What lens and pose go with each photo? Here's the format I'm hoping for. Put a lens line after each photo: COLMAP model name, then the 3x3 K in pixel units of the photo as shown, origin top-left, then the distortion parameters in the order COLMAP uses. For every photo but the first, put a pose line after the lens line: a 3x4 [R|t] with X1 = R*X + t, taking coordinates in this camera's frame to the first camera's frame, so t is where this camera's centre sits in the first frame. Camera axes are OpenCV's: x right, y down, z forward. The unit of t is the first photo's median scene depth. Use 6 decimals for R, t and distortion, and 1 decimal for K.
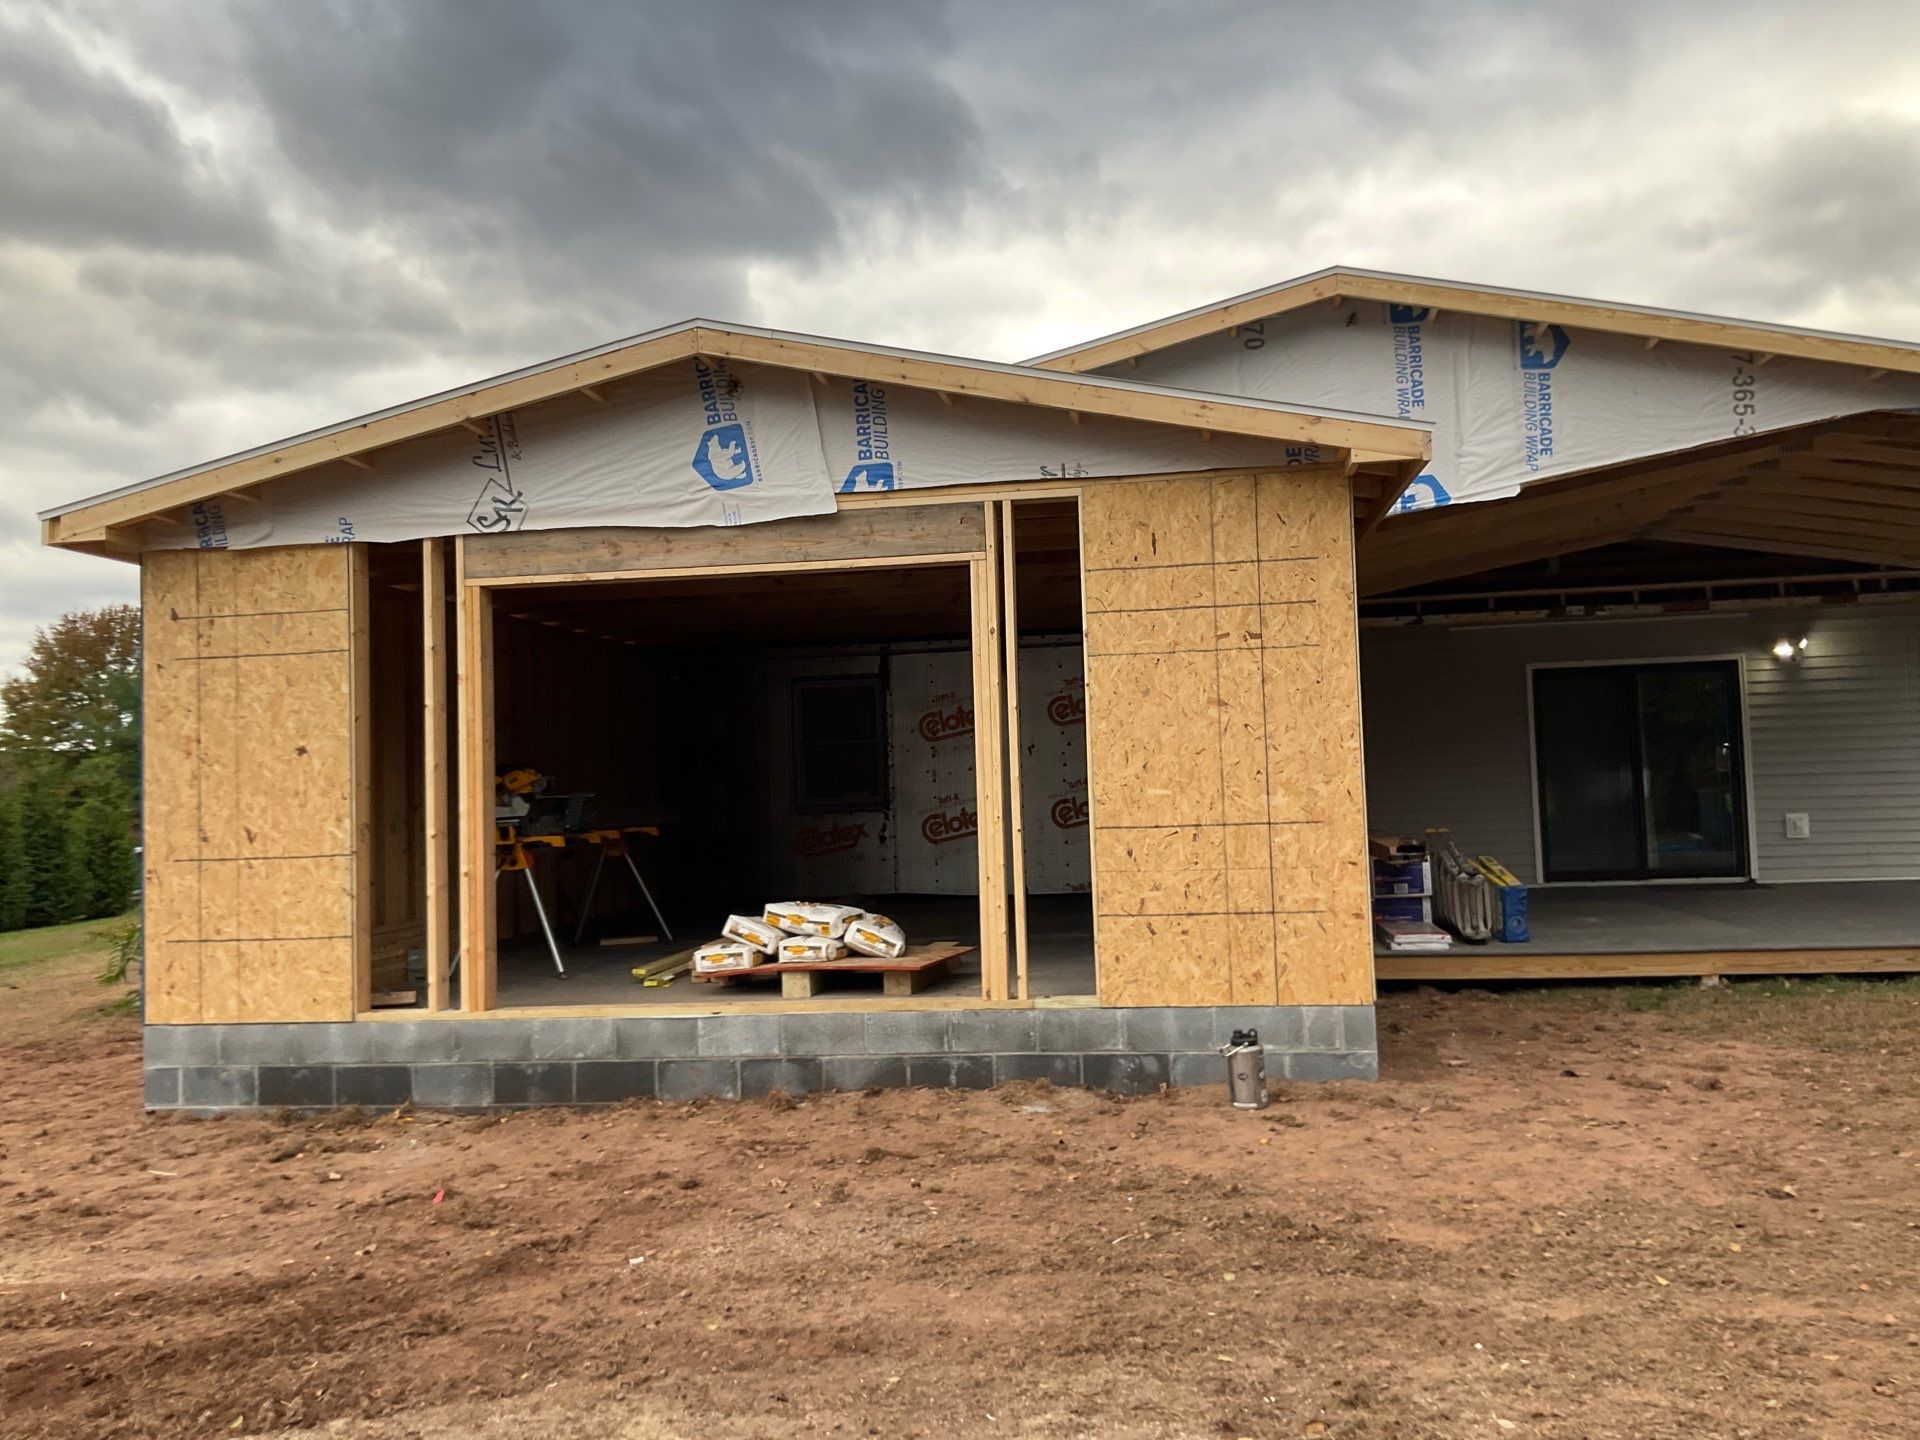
lens RADIAL K [[1598.0, 0, 984.3], [0, 1598.0, 713.3], [0, 0, 1]] dist [0.073822, -0.101115]
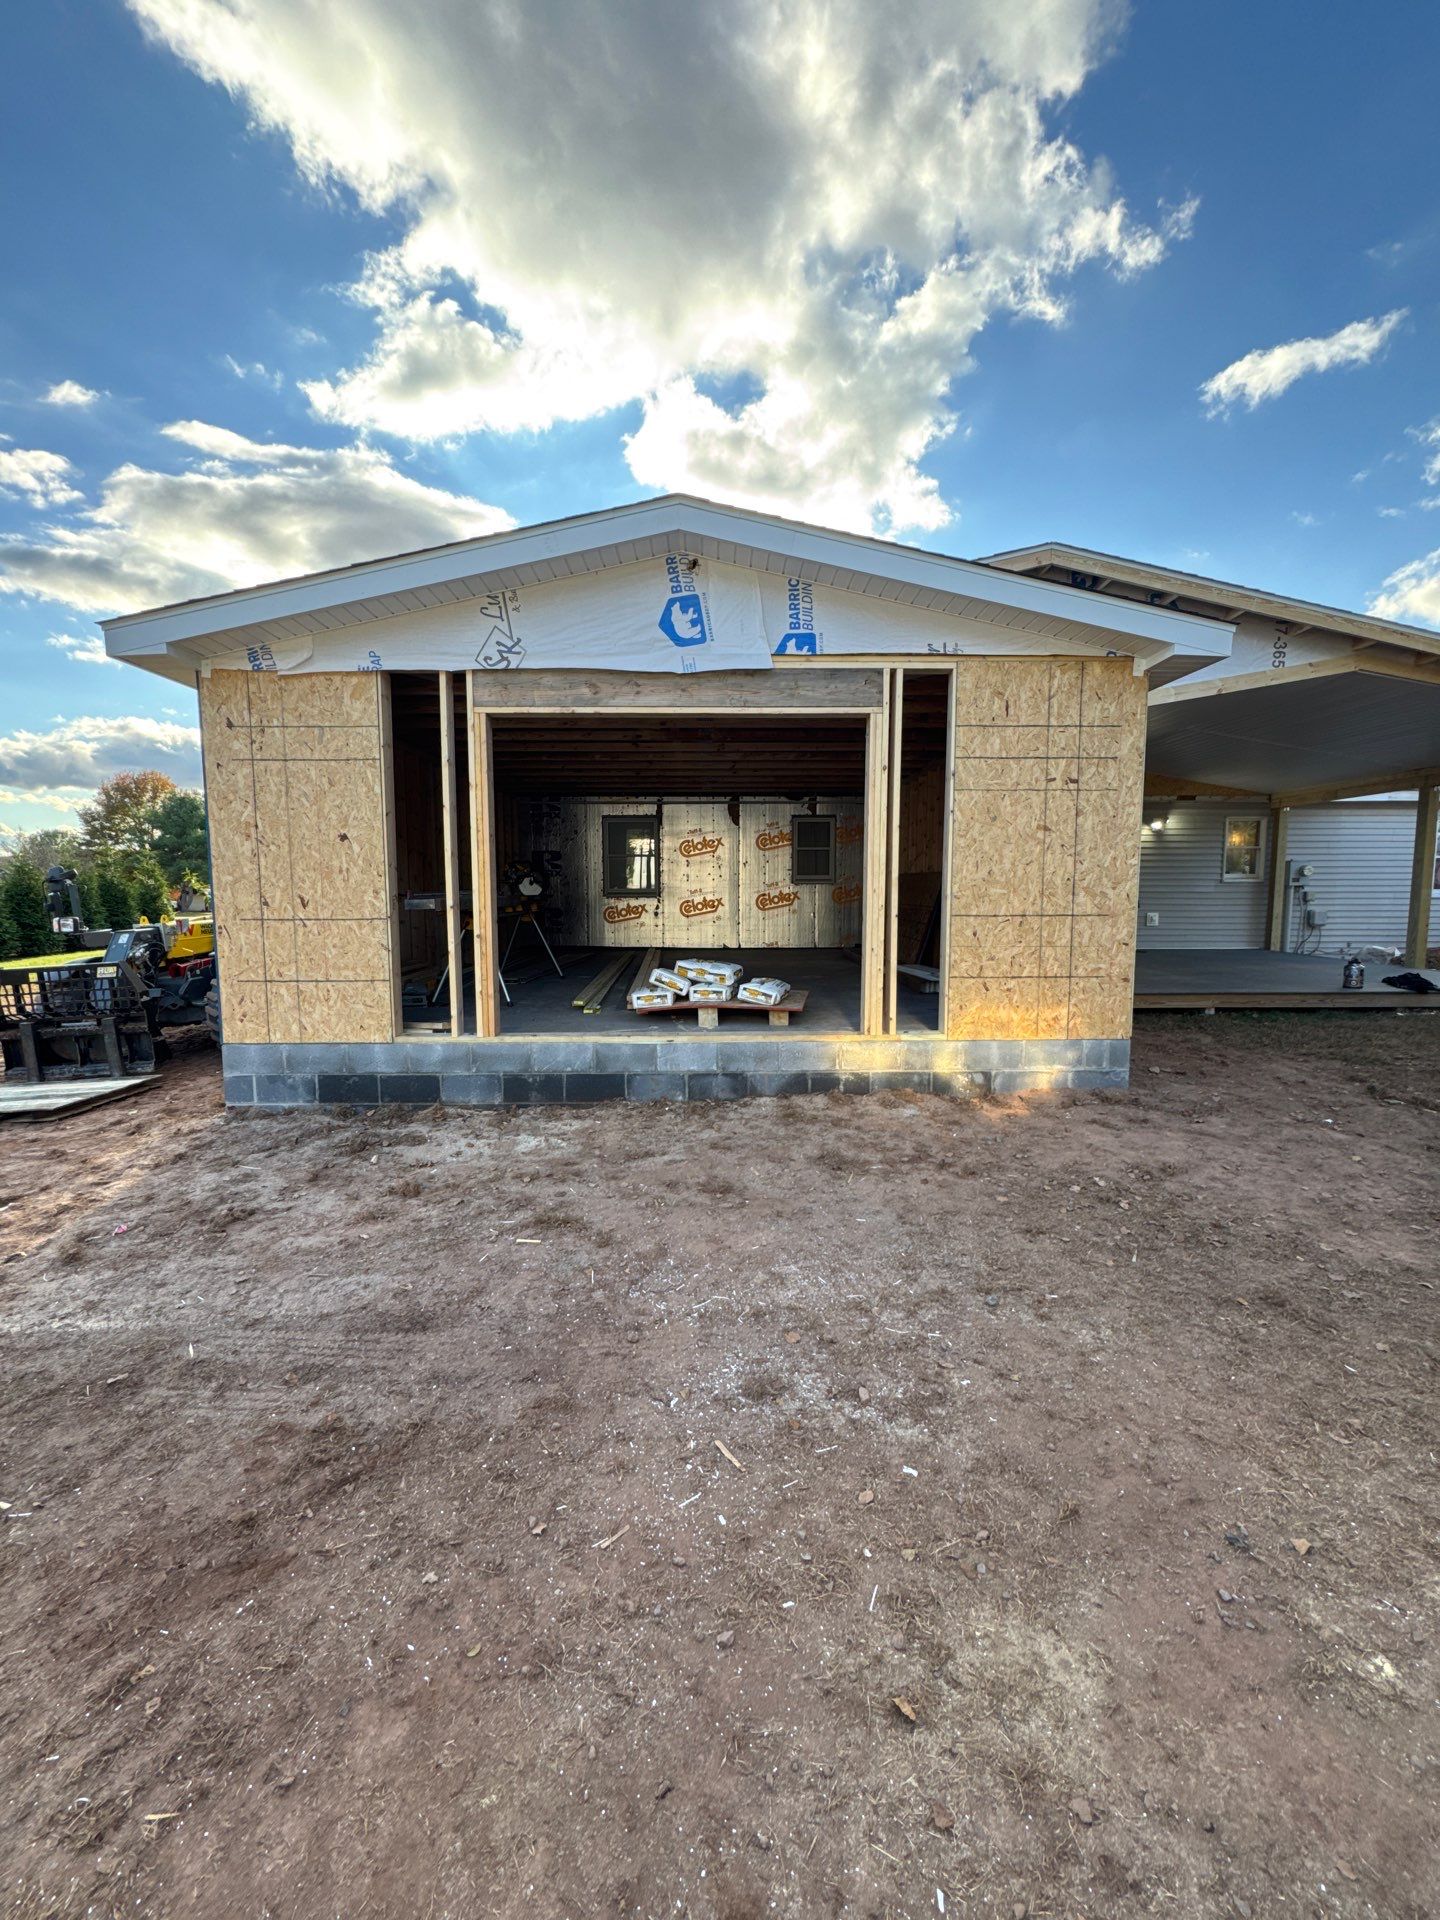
lens RADIAL K [[769.6, 0, 735.9], [0, 769.6, 963.8], [0, 0, 1]] dist [-0.003456, 0.000238]
pose [[0.987636, 0.016913, 0.155852, -0.208345], [-0.039104, 0.989316, 0.140441, 0.024816], [-0.151811, -0.144799, 0.977746, 0.339725]]
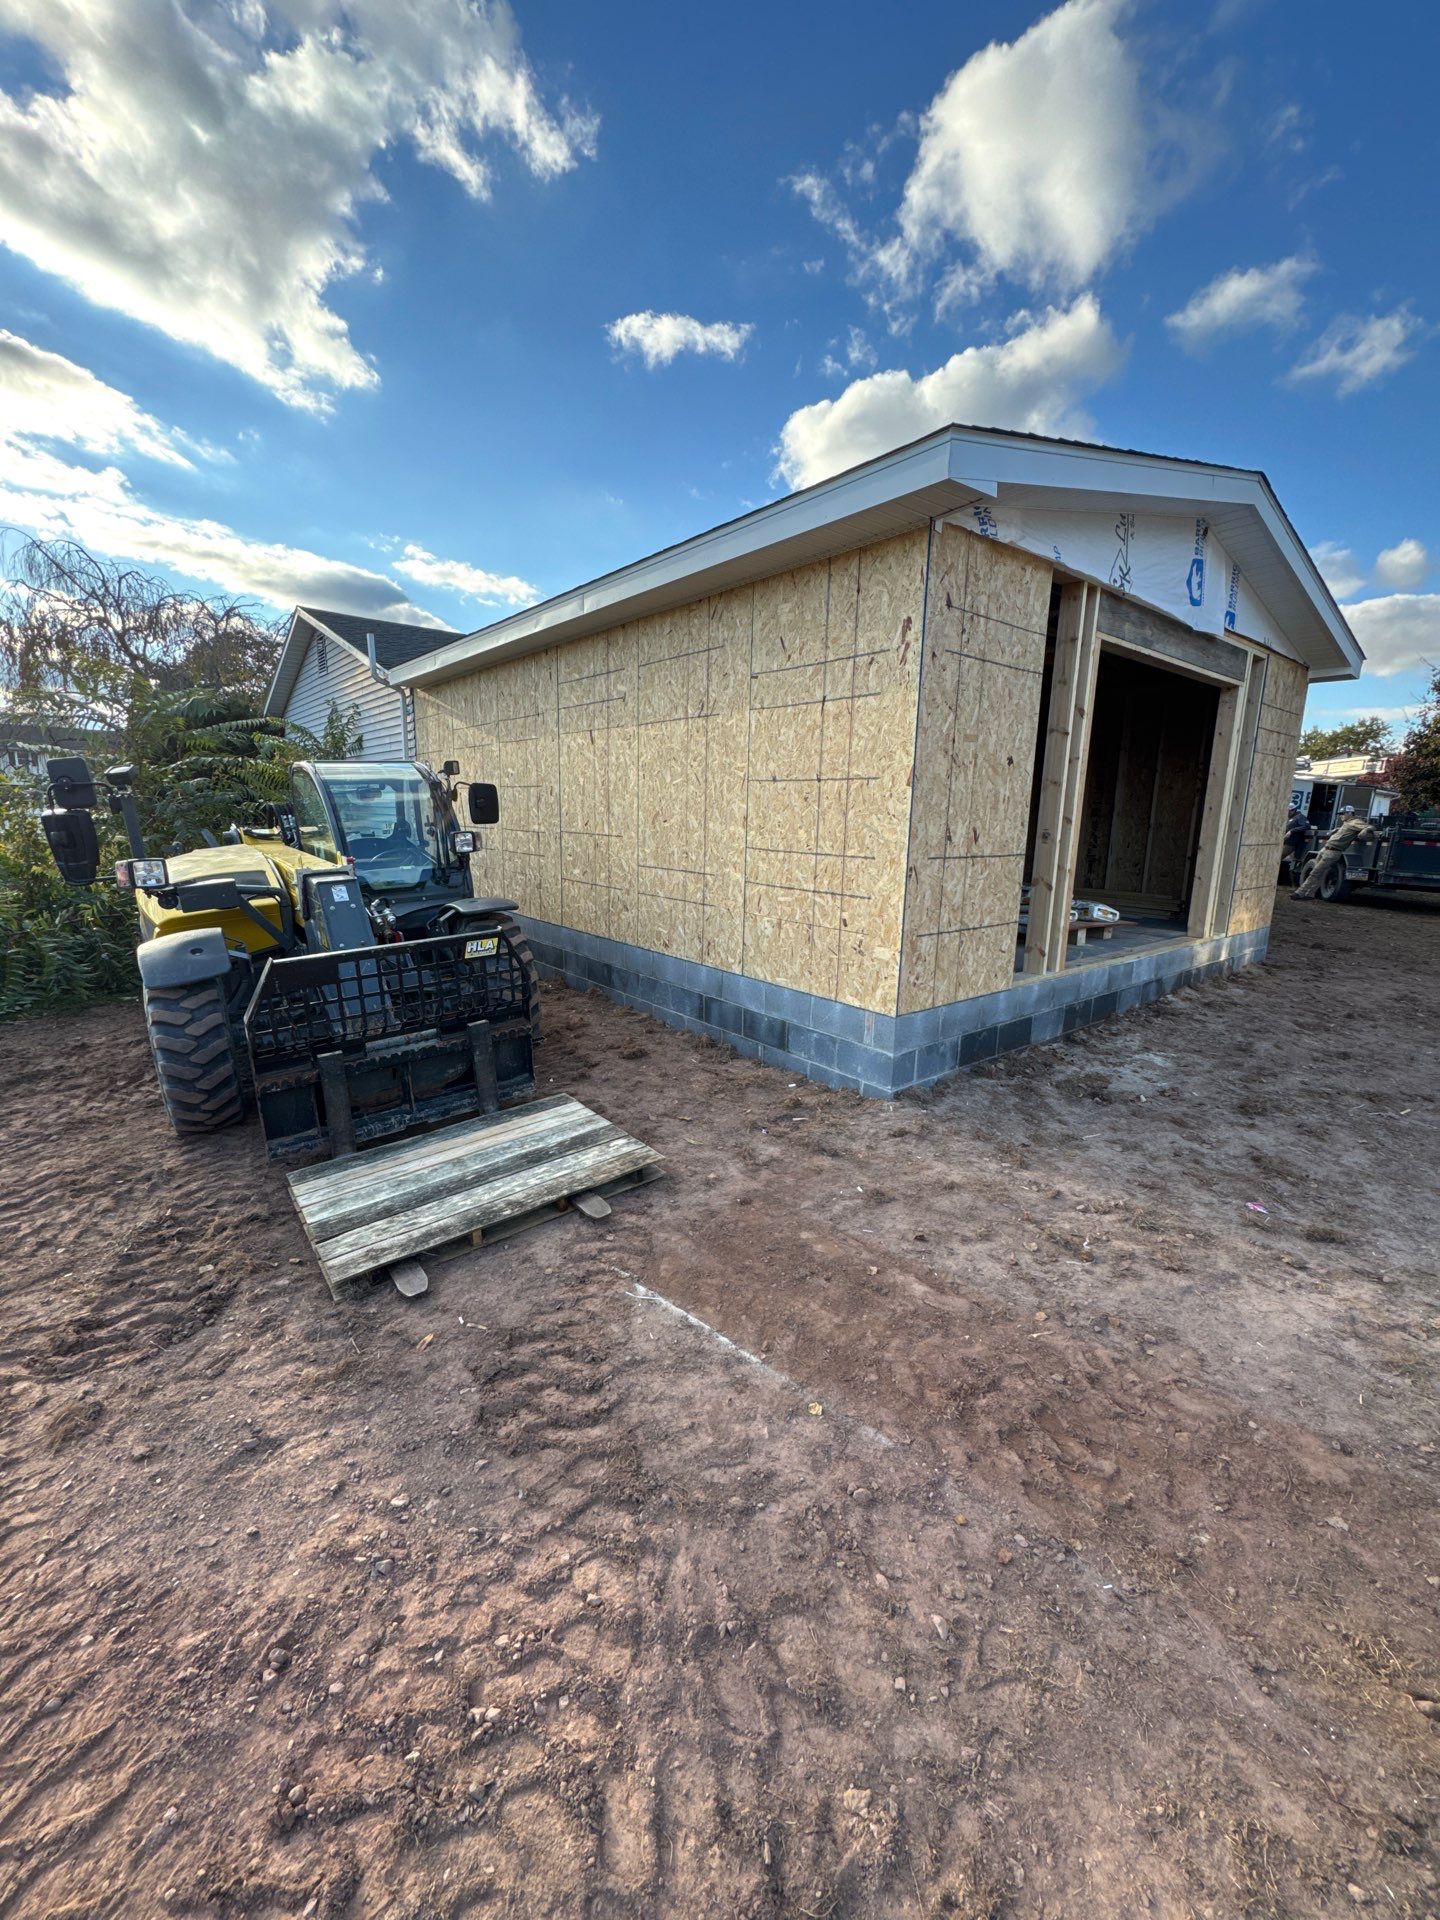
lens RADIAL K [[769.6, 0, 730.2], [0, 769.6, 961.6], [0, 0, 1]] dist [-0.003456, 0.000238]
pose [[0.670565, -0.097582, 0.735405, -0.966050], [-0.081852, 0.975526, 0.204080, 0.066468], [-0.737322, -0.197043, 0.646166, 0.776603]]
